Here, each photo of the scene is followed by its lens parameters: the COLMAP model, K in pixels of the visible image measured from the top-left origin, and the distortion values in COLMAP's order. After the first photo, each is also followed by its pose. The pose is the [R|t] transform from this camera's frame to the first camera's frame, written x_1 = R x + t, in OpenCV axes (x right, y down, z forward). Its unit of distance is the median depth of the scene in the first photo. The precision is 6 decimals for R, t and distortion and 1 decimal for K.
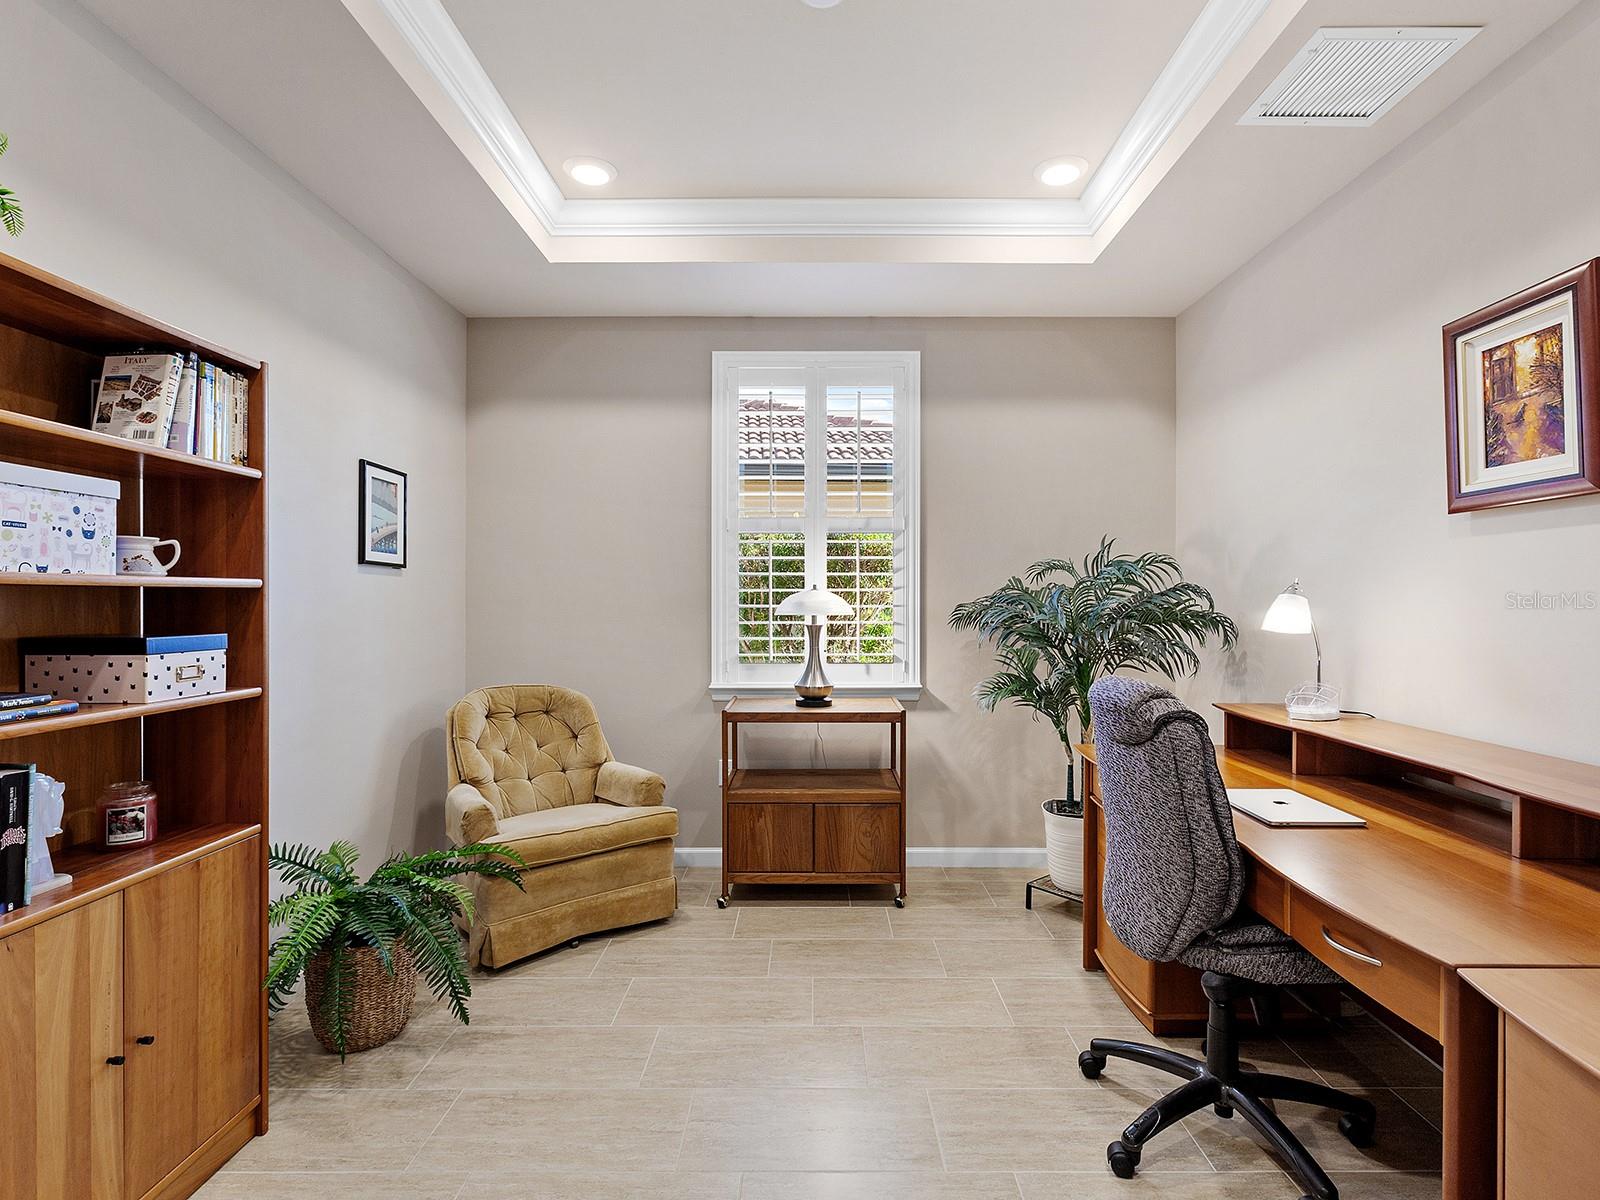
lens RADIAL K [[814.1, 0, 827.2], [0, 814.1, 573.7], [0, 0, 1]] dist [-0.001736, -0.000196]
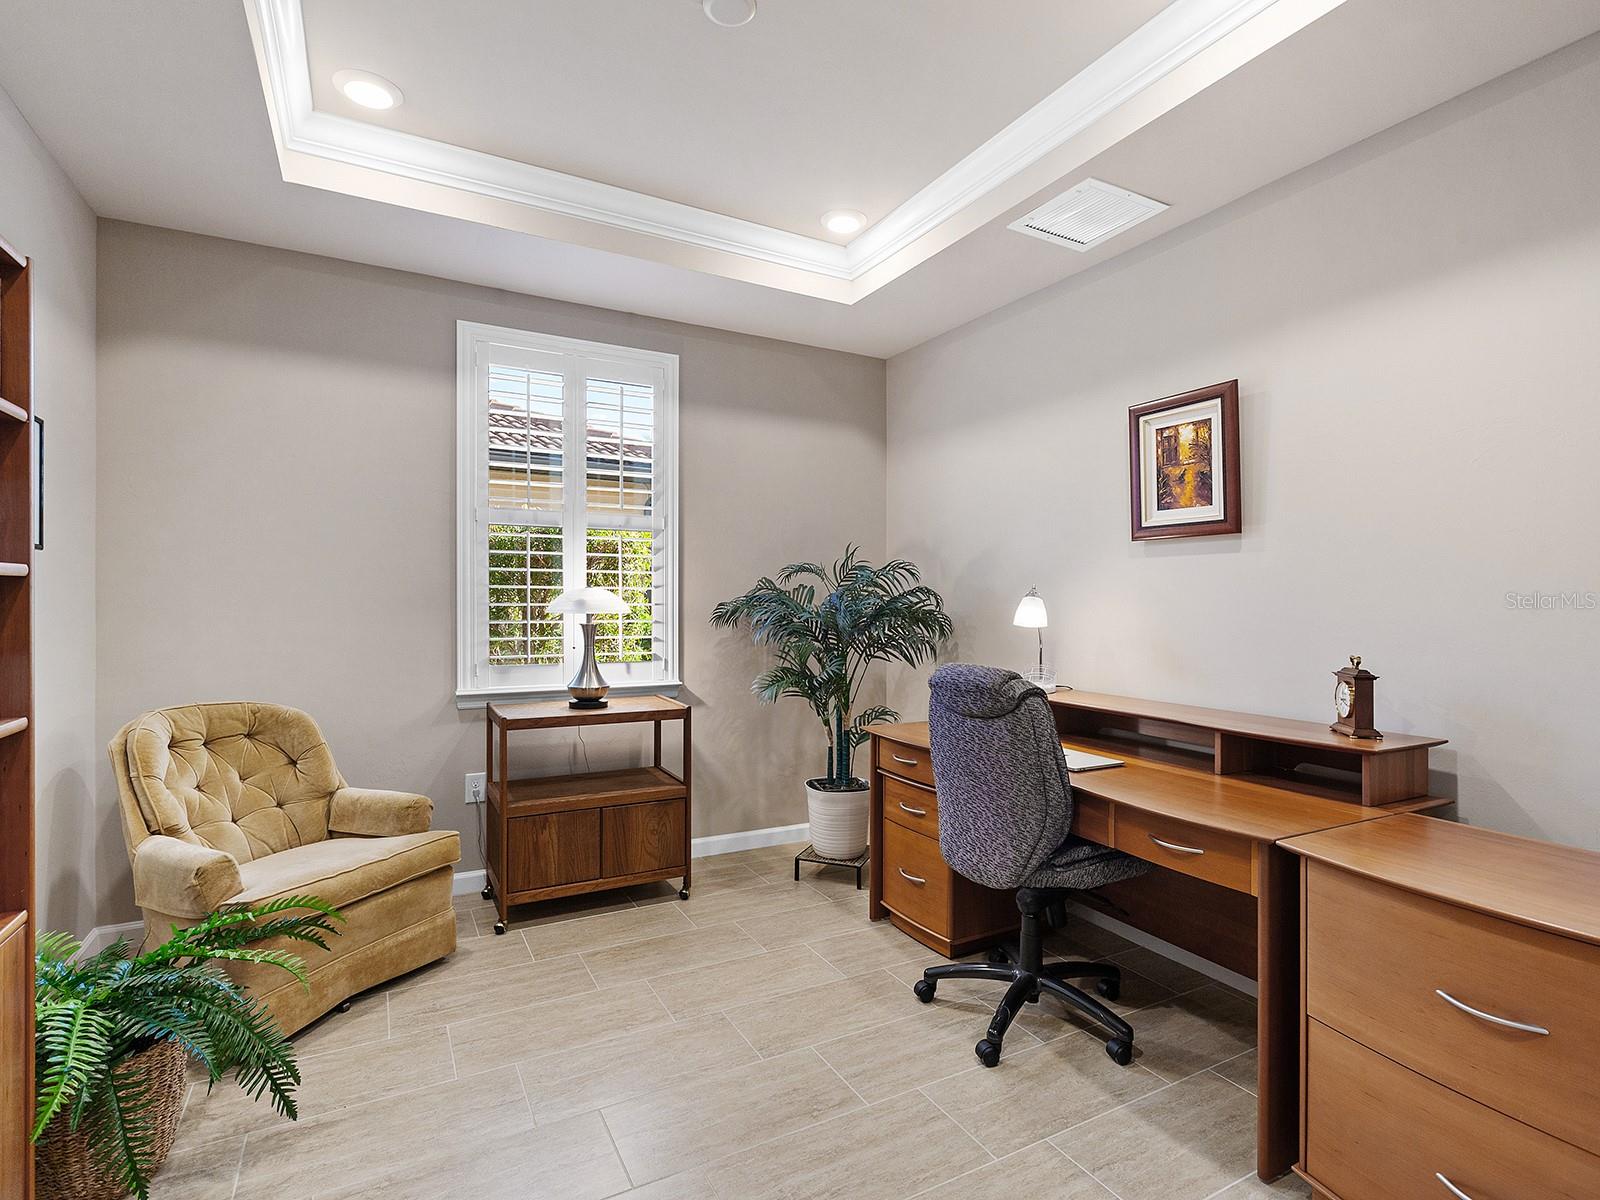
lens RADIAL K [[804.6, 0, 841.6], [0, 804.6, 569.6], [0, 0, 1]] dist [-0.000341, -0.000766]
pose [[0.870095, 0.025190, 0.492240, -0.246465], [-0.023682, 0.999676, -0.009297, 0.000477], [-0.492315, -0.003568, 0.870410, 0.024970]]
